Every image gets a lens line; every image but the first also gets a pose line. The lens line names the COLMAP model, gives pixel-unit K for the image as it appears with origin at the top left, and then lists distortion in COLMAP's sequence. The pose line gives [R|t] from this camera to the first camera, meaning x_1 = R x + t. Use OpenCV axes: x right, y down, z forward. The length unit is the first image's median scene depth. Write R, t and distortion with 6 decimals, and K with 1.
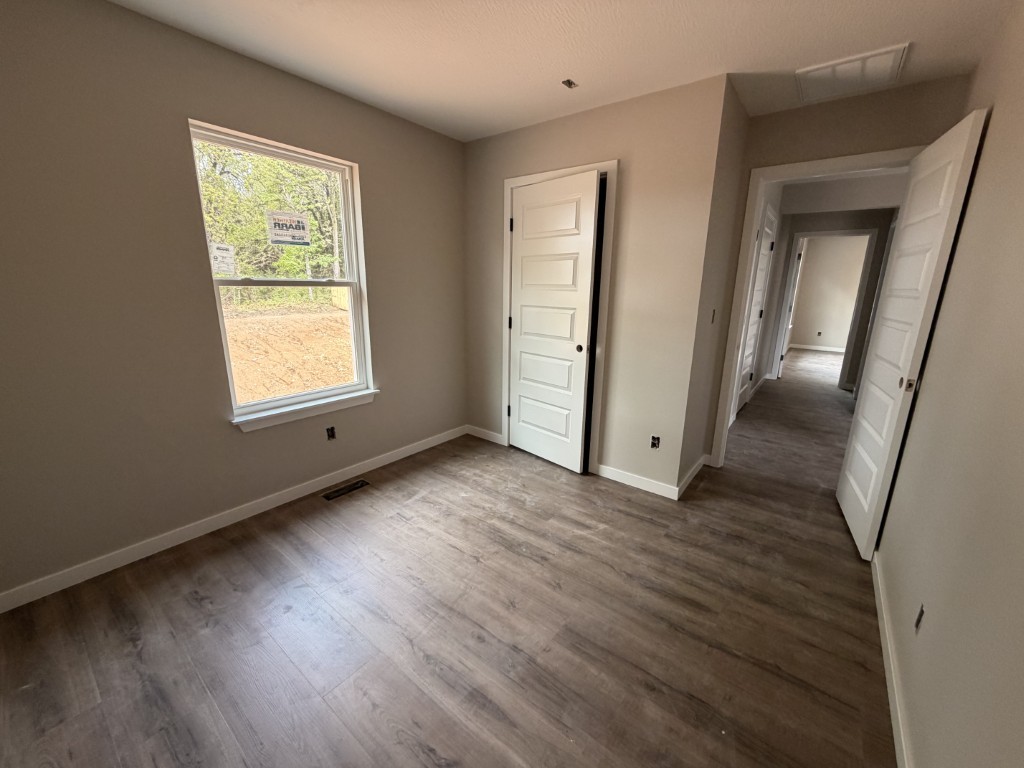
lens RADIAL K [[407.8, 0, 513.2], [0, 407.8, 382.4], [0, 0, 1]] dist [-0.000218, 0.000419]
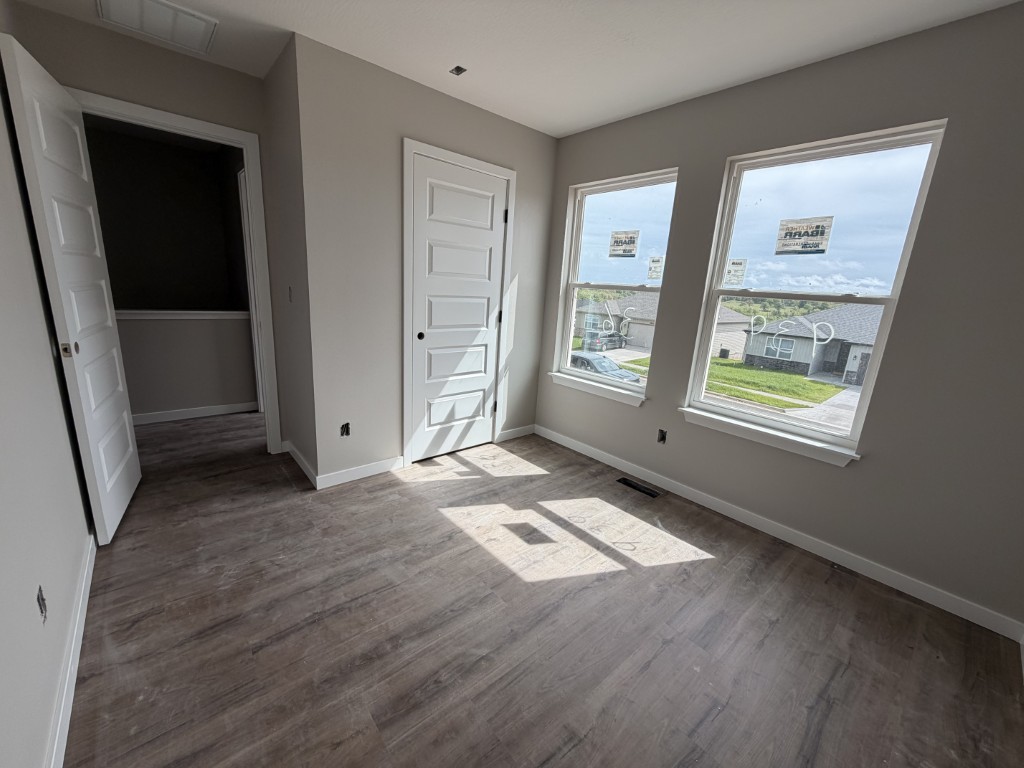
lens RADIAL K [[407.8, 0, 503.9], [0, 407.8, 381.1], [0, 0, 1]] dist [-0.000218, 0.000419]
pose [[-0.209811, 0.197242, -0.957640, 0.562669], [-0.278379, 0.926853, 0.251891, -0.140771], [0.937275, 0.319437, -0.139555, 0.681582]]
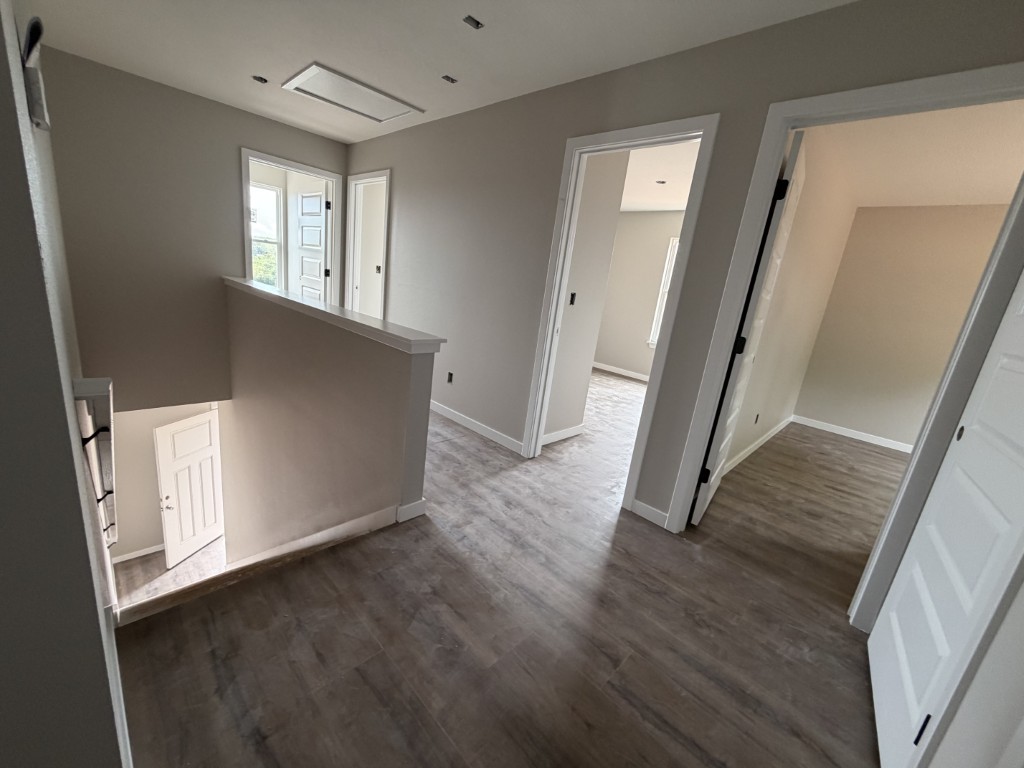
lens RADIAL K [[407.8, 0, 508.7], [0, 407.8, 382.7], [0, 0, 1]] dist [-0.000218, 0.000419]
pose [[-0.983915, -0.157740, 0.083843, 1.436141], [-0.101697, 0.880473, 0.463060, -0.430950], [-0.146865, 0.447085, -0.882352, 2.087260]]
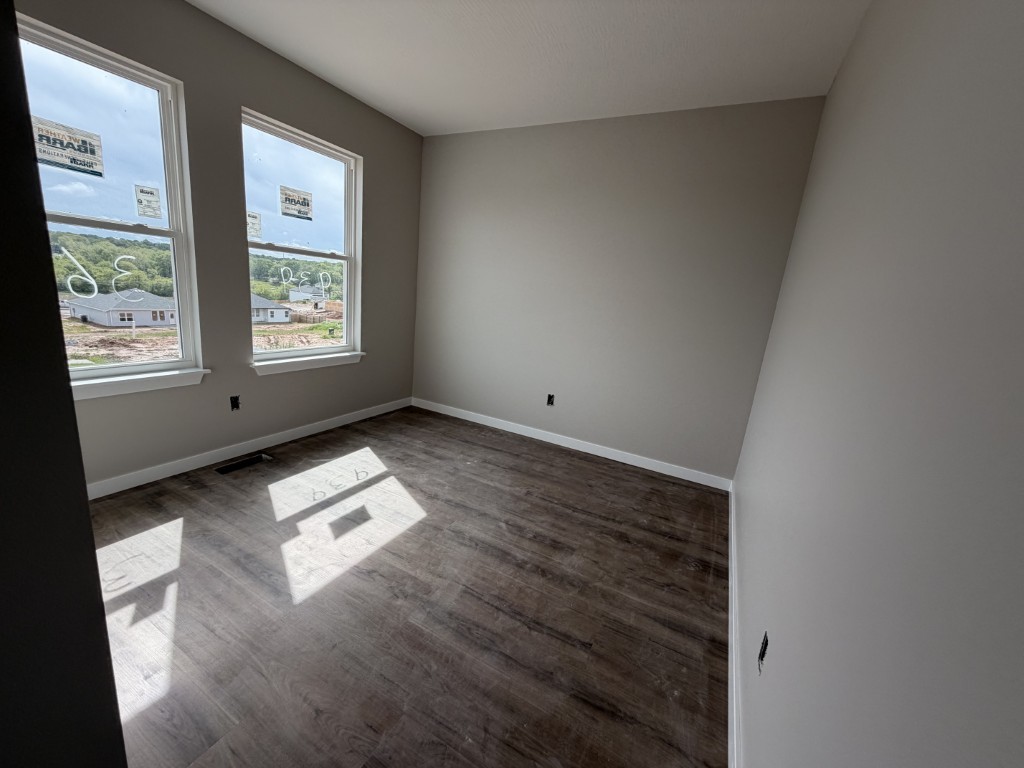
lens RADIAL K [[407.8, 0, 516.3], [0, 407.8, 381.3], [0, 0, 1]] dist [-0.000218, 0.000419]
pose [[0.981709, 0.042079, 0.185680, -0.150515], [-0.043211, 0.999064, 0.002055, 0.102038], [-0.185420, -0.010041, 0.982608, -0.273378]]
